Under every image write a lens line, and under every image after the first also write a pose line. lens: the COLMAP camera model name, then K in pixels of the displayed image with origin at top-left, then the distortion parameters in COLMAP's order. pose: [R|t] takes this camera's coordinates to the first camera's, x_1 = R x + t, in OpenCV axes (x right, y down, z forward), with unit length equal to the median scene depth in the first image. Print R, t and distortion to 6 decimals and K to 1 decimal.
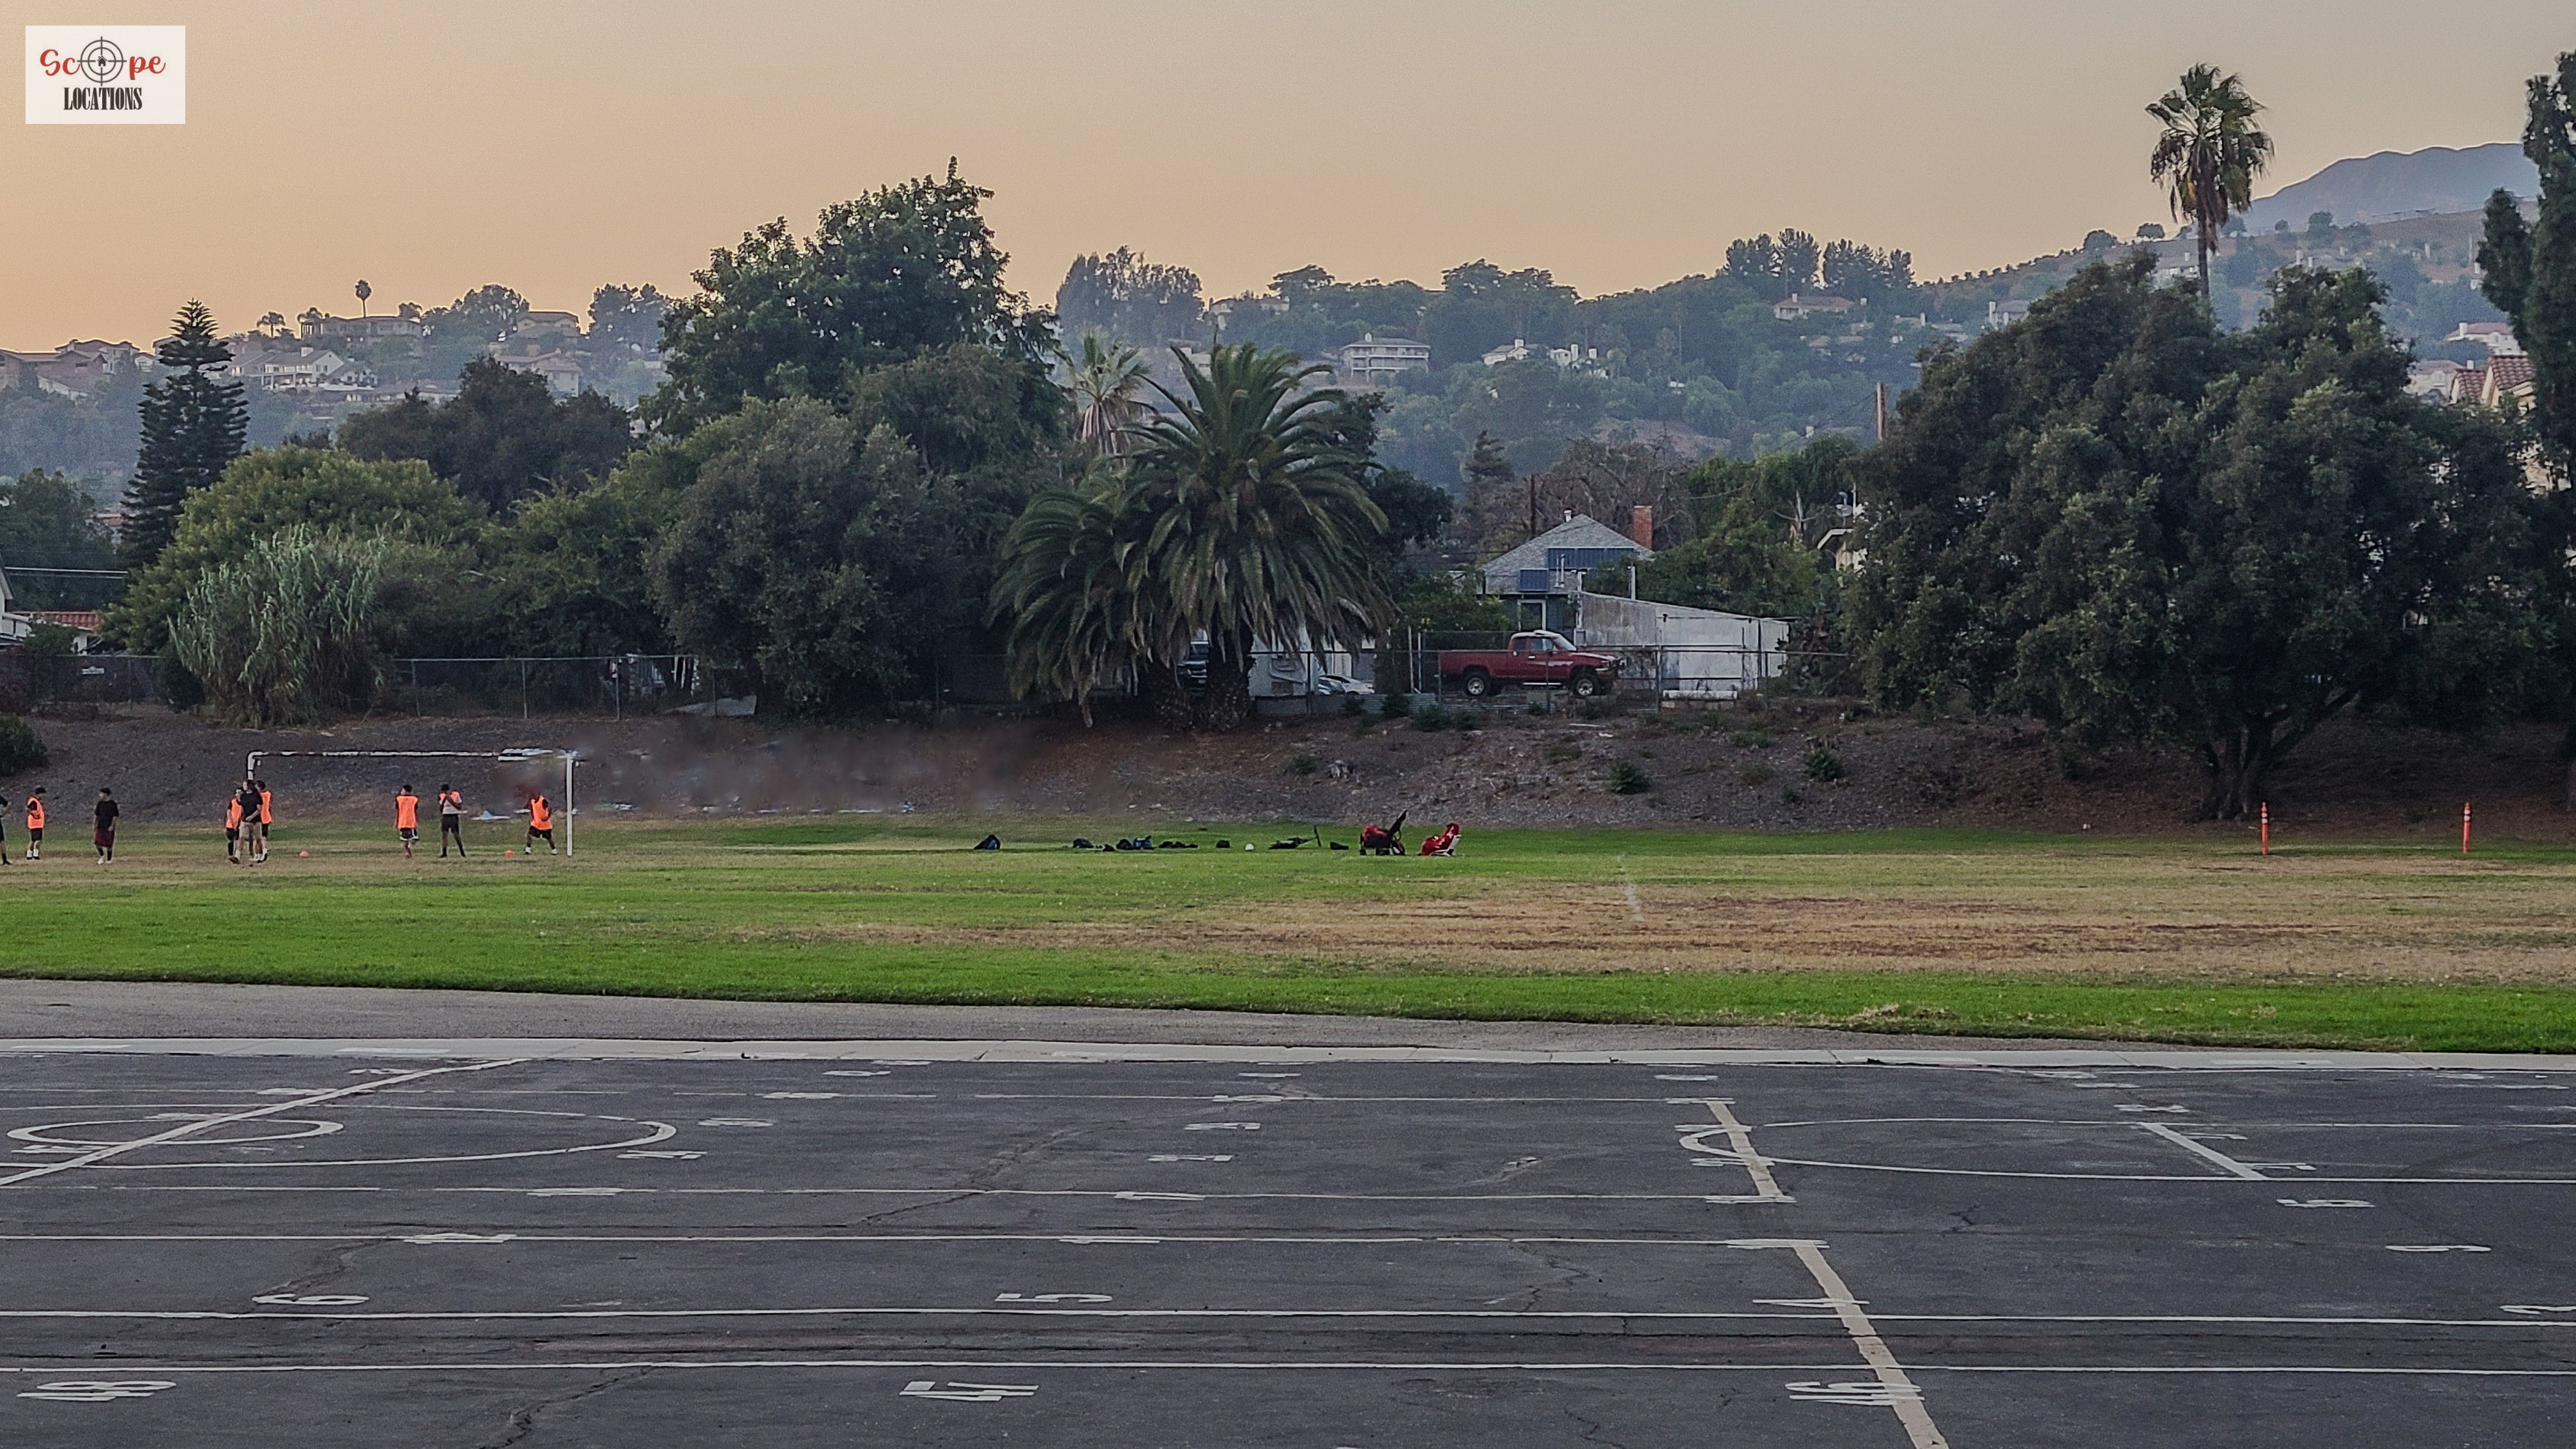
lens RADIAL K [[5781.1, 0, 1302.4], [0, 5781.1, 723.5], [0, 0, 1]] dist [0.101684, 0.000000]
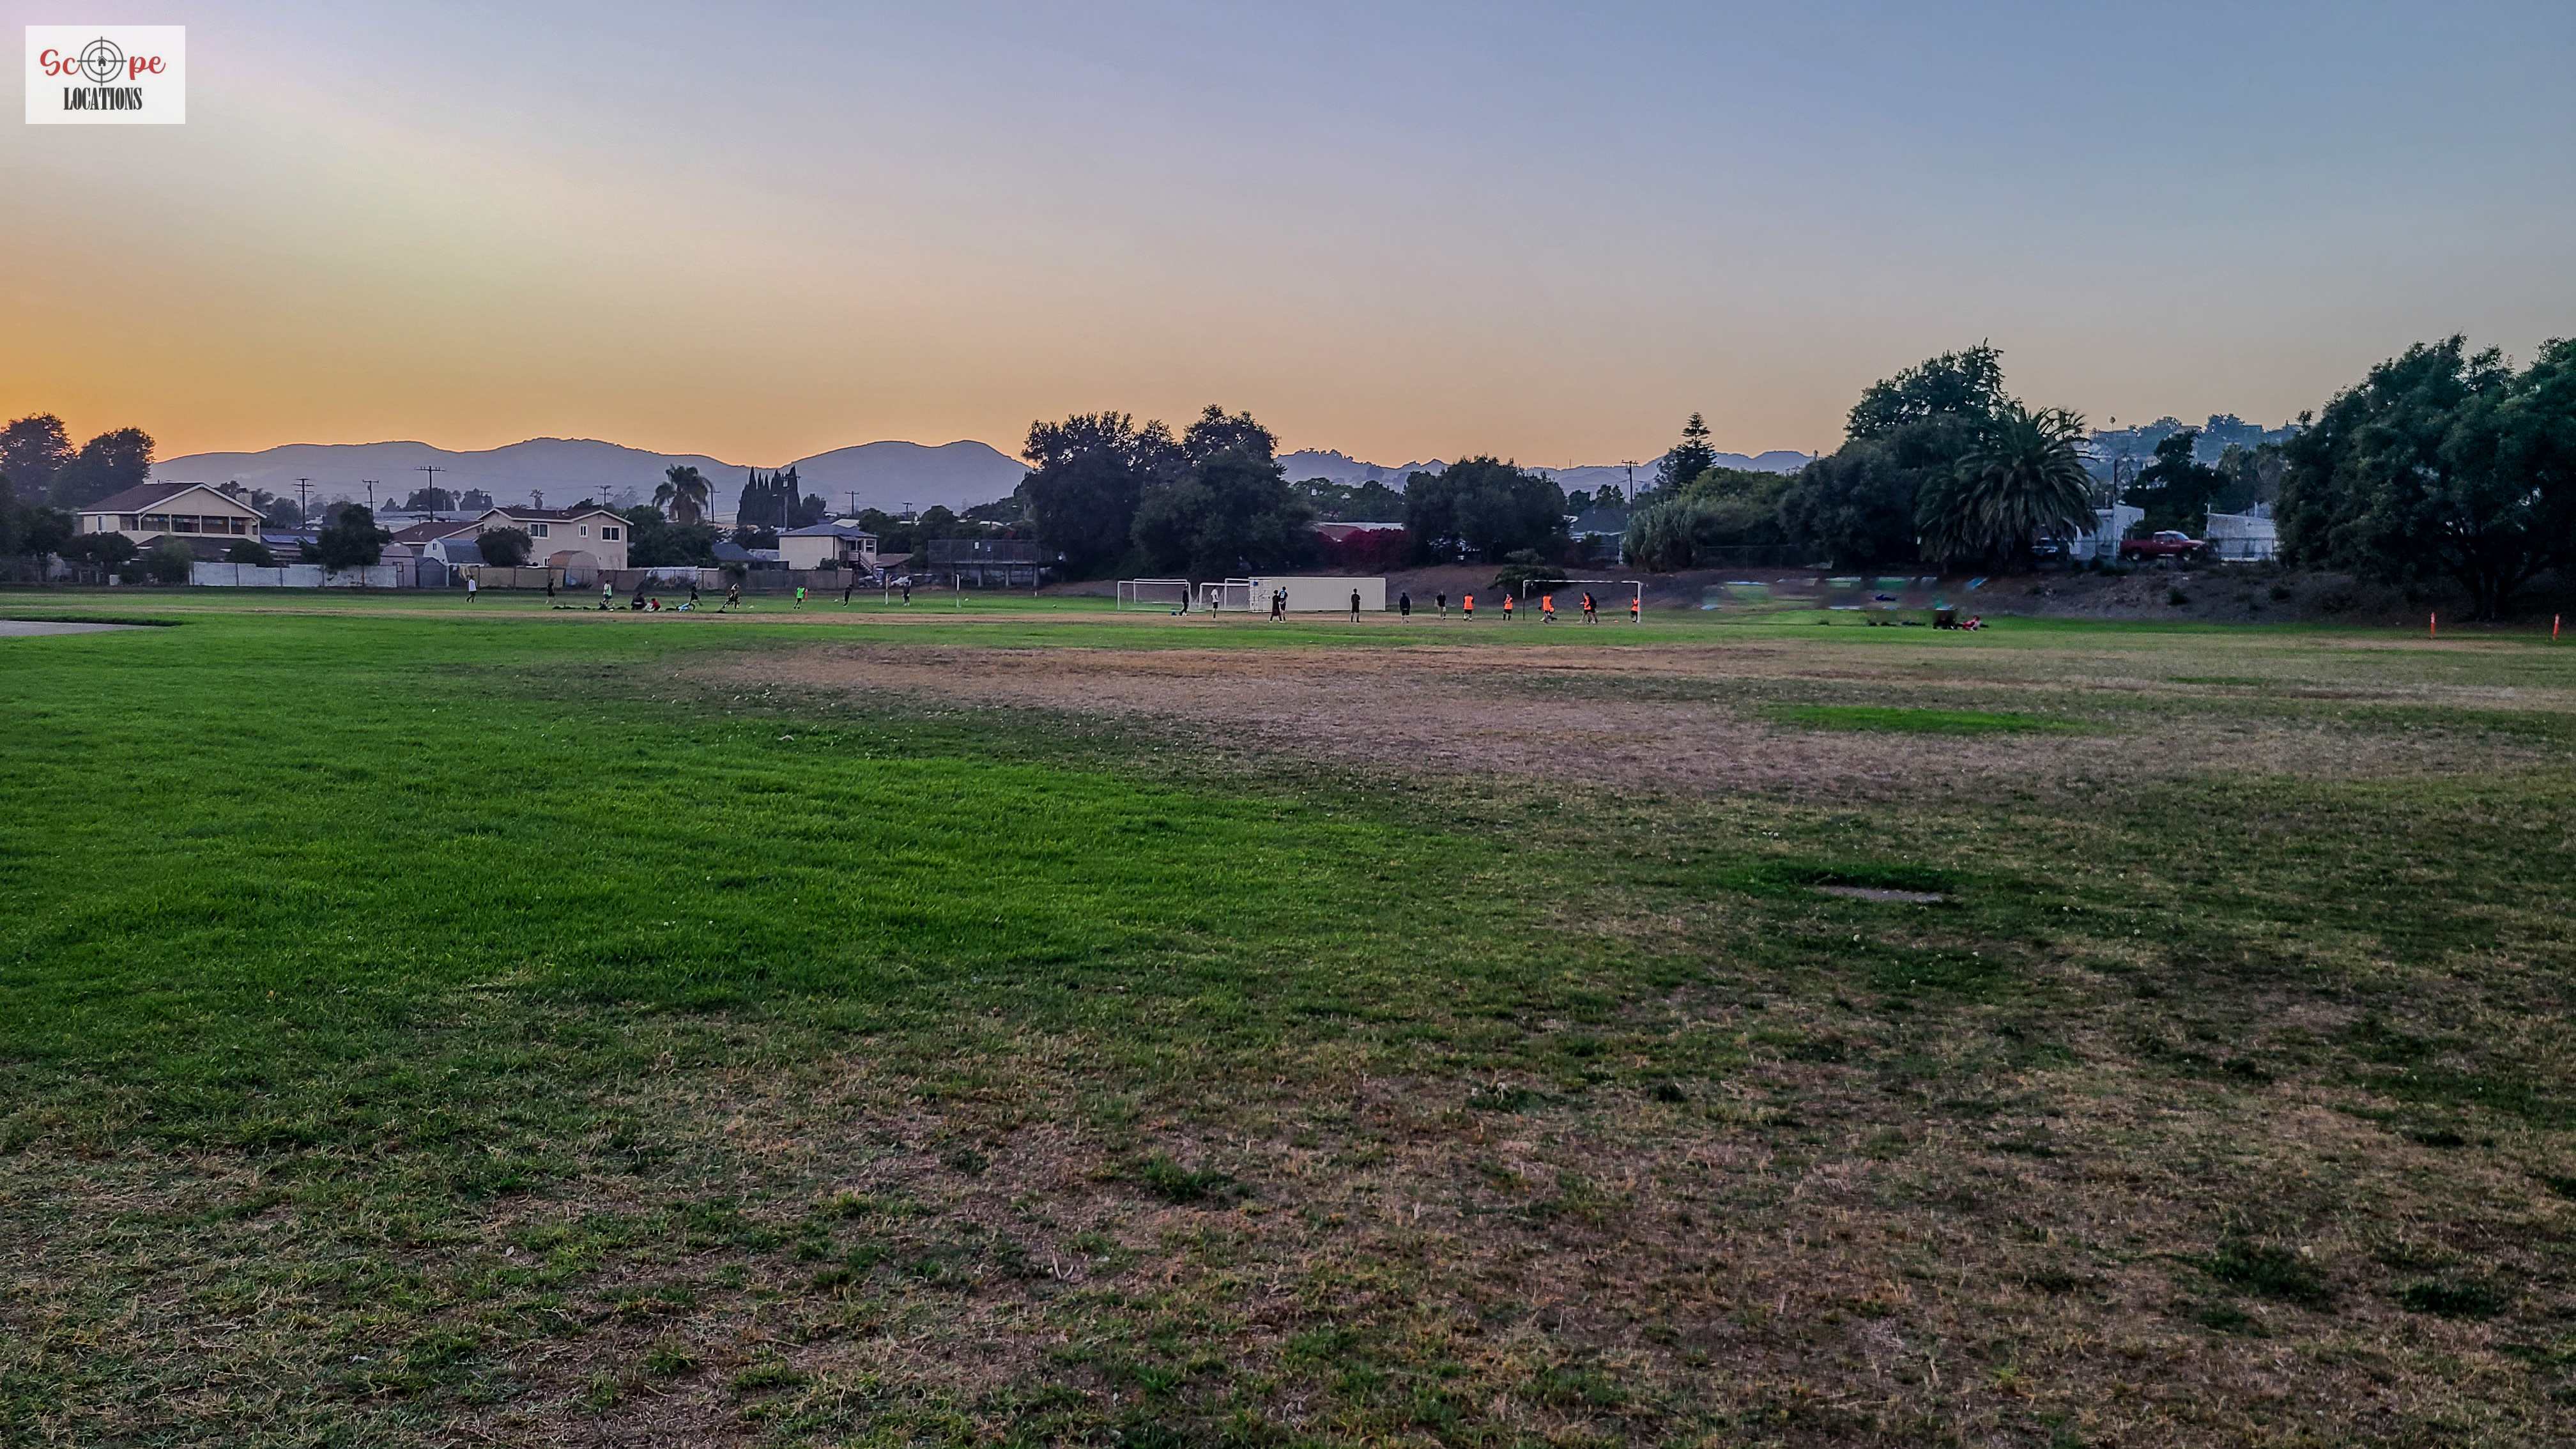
lens RADIAL K [[1922.7, 0, 1273.3], [0, 1922.7, 736.6], [0, 0, 1]] dist [0.049190, -0.026319]
pose [[0.833635, 0.053185, -0.549749, 0.171340], [-0.008637, 0.996486, 0.083307, 0.003471], [0.552248, -0.064699, 0.831165, 0.191999]]
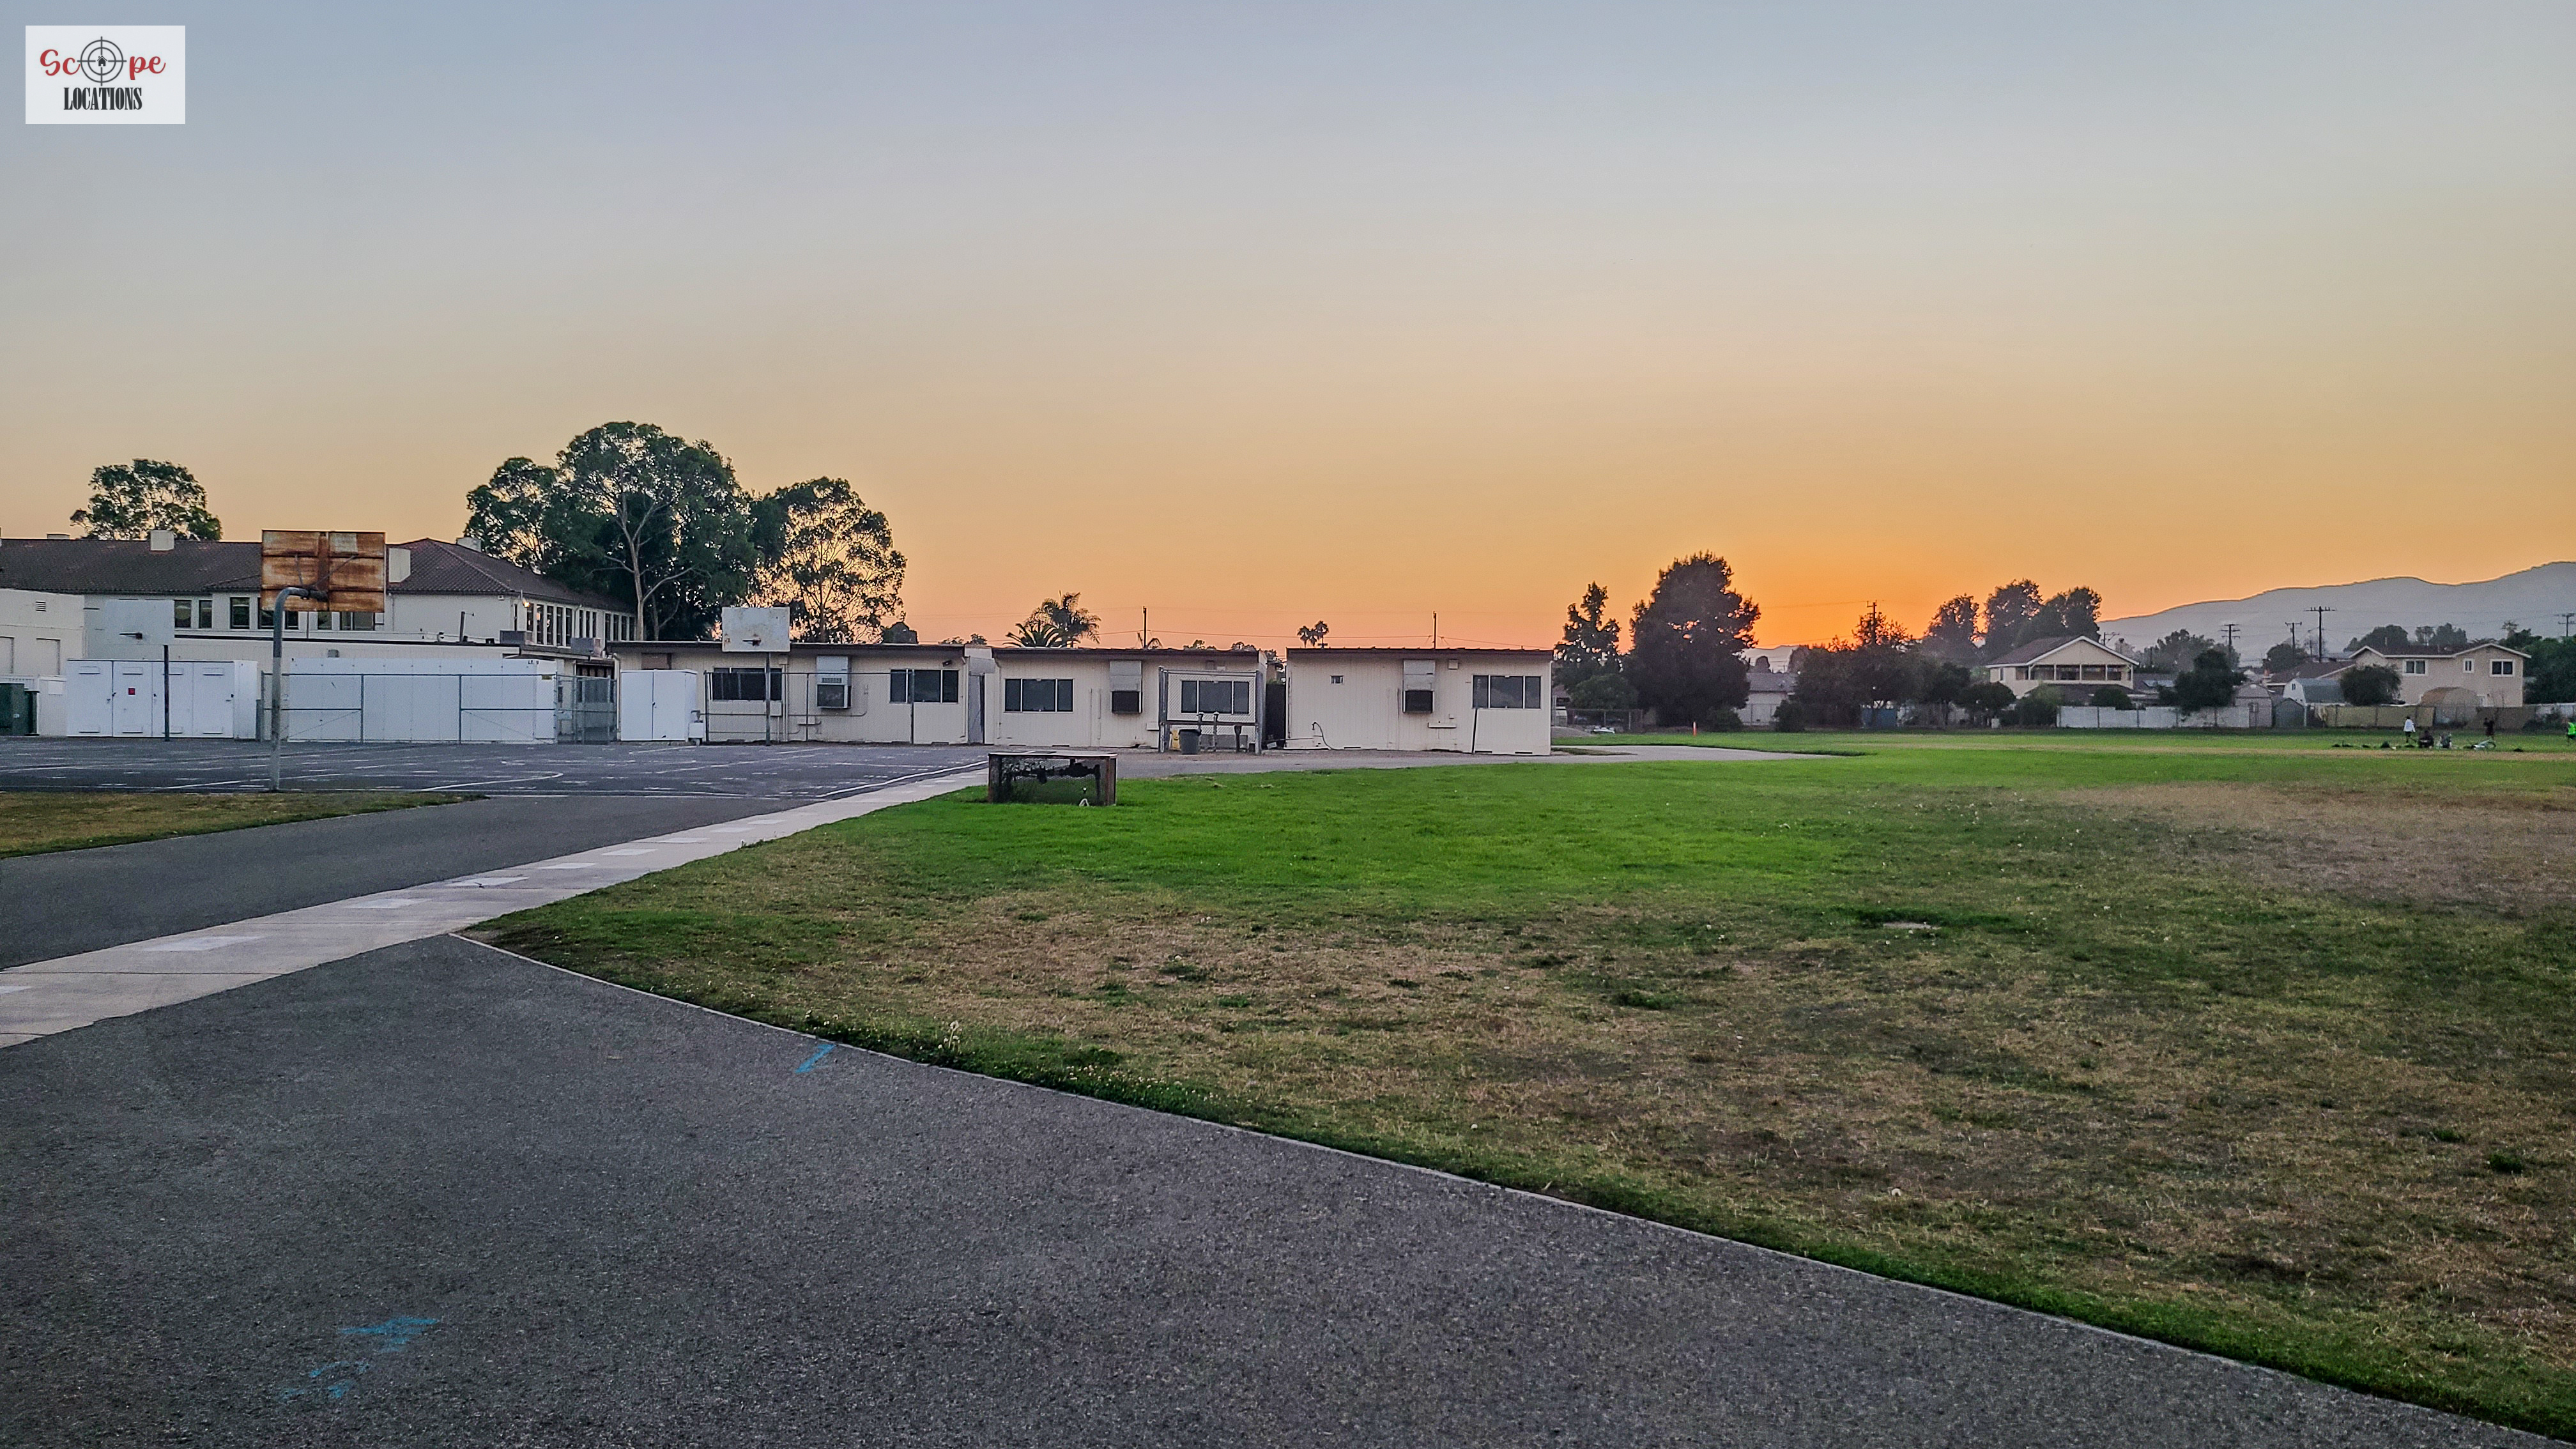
lens RADIAL K [[1922.7, 0, 1294.6], [0, 1922.7, 701.5], [0, 0, 1]] dist [0.049190, -0.026319]
pose [[0.052598, -0.006473, -0.998595, 0.238166], [0.004869, 0.999969, -0.006226, 0.004091], [0.998604, -0.004534, 0.052628, 0.222150]]
